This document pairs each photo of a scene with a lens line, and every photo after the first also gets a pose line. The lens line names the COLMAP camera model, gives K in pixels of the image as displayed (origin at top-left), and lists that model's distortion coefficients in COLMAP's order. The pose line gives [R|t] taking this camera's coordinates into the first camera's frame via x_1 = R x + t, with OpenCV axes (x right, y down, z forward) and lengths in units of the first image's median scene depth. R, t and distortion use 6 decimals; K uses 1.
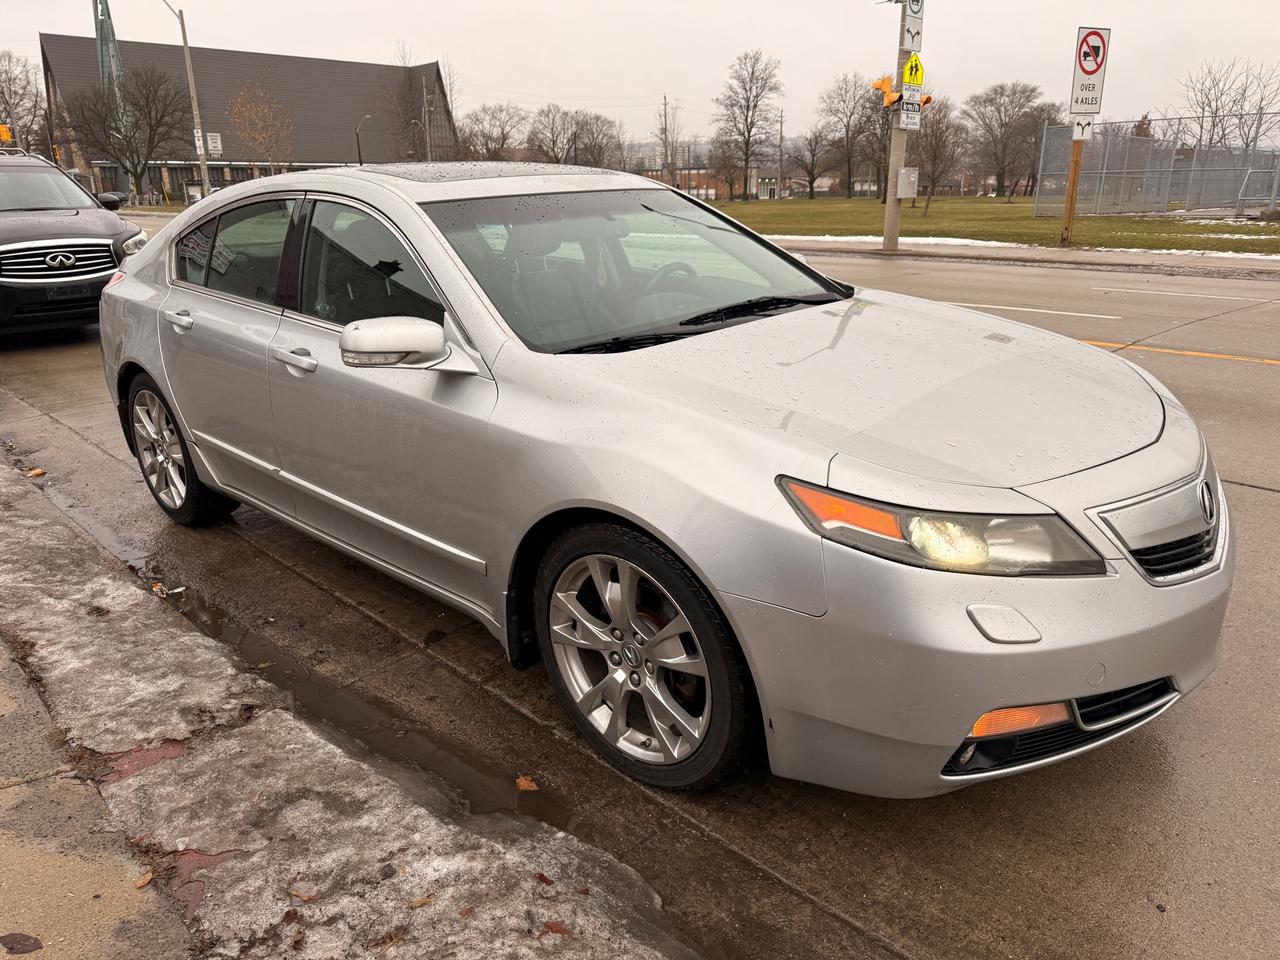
lens RADIAL K [[900.2, 0, 641.3], [0, 900.2, 481.3], [0, 0, 1]] dist [0.023375, -0.024394]
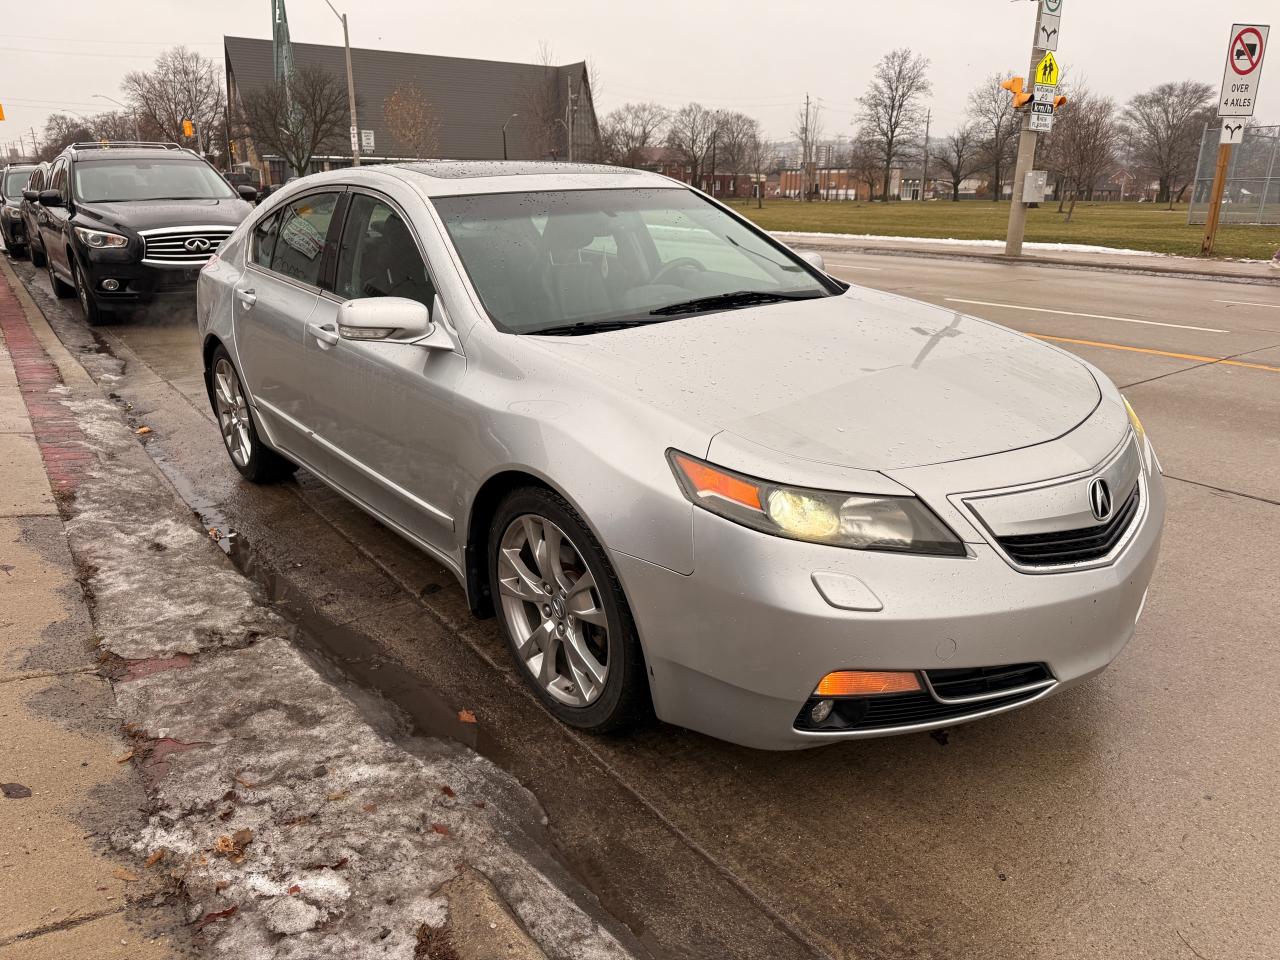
lens RADIAL K [[896.7, 0, 642.6], [0, 896.7, 480.8], [0, 0, 1]] dist [0.034549, -0.041883]
pose [[0.989415, 0.058368, -0.132861, 0.179182], [-0.058213, 0.998291, 0.005054, 0.020022], [0.132929, 0.002734, 0.991122, -0.064076]]
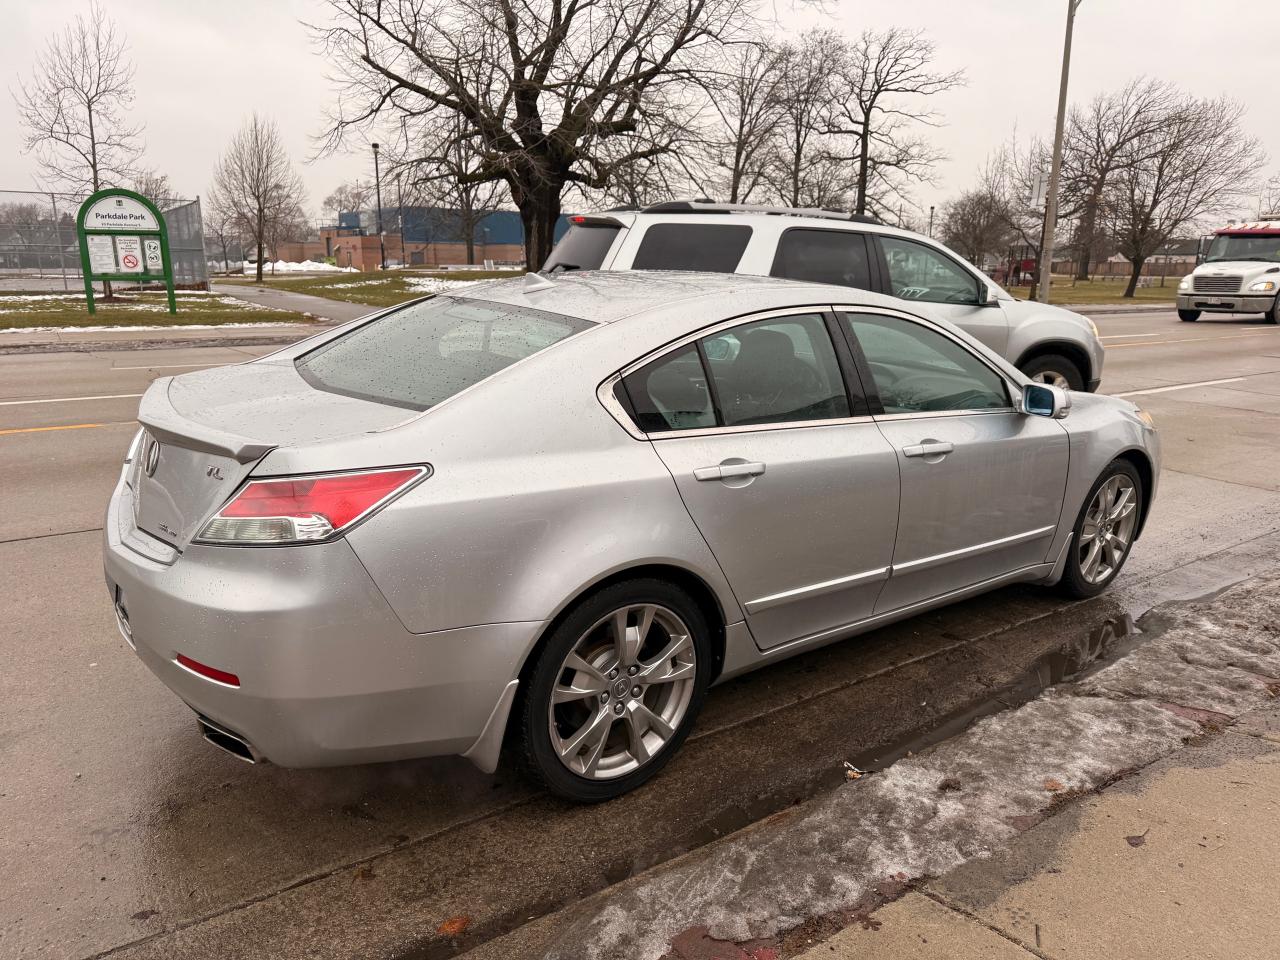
lens RADIAL K [[900.2, 0, 641.3], [0, 900.2, 481.3], [0, 0, 1]] dist [0.023375, -0.024394]
pose [[0.177684, -0.223576, 0.958354, -1.600293], [0.292089, 0.941946, 0.165594, -0.405899], [-0.939741, 0.250501, 0.232673, 1.135777]]
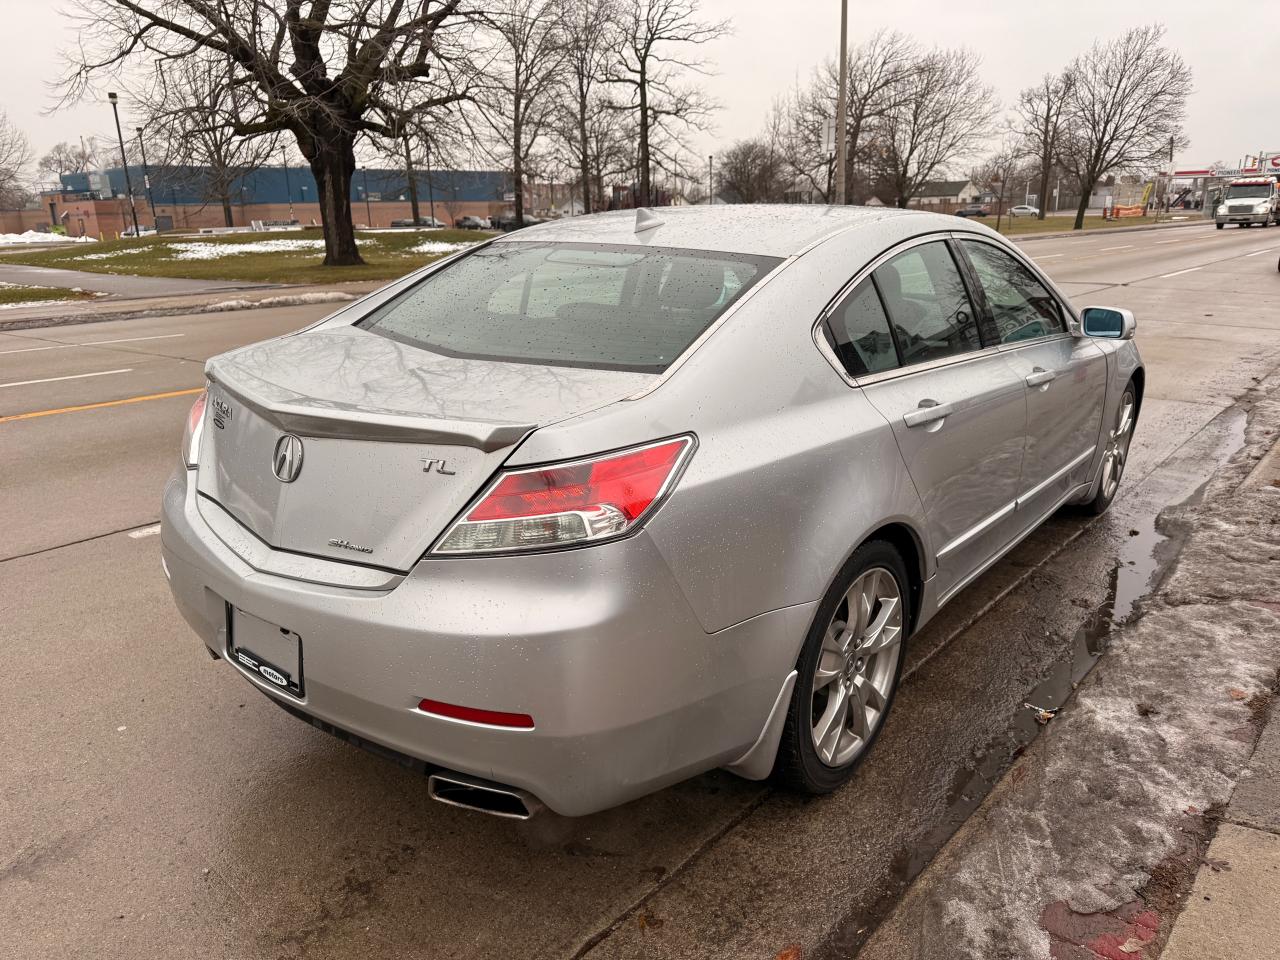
lens RADIAL K [[902.0, 0, 651.2], [0, 902.0, 478.2], [0, 0, 1]] dist [0.021416, -0.026176]
pose [[-0.067846, -0.270868, 0.960223, -1.513177], [0.328790, 0.902607, 0.277846, -0.510508], [-0.941963, 0.334562, 0.027820, 1.523991]]
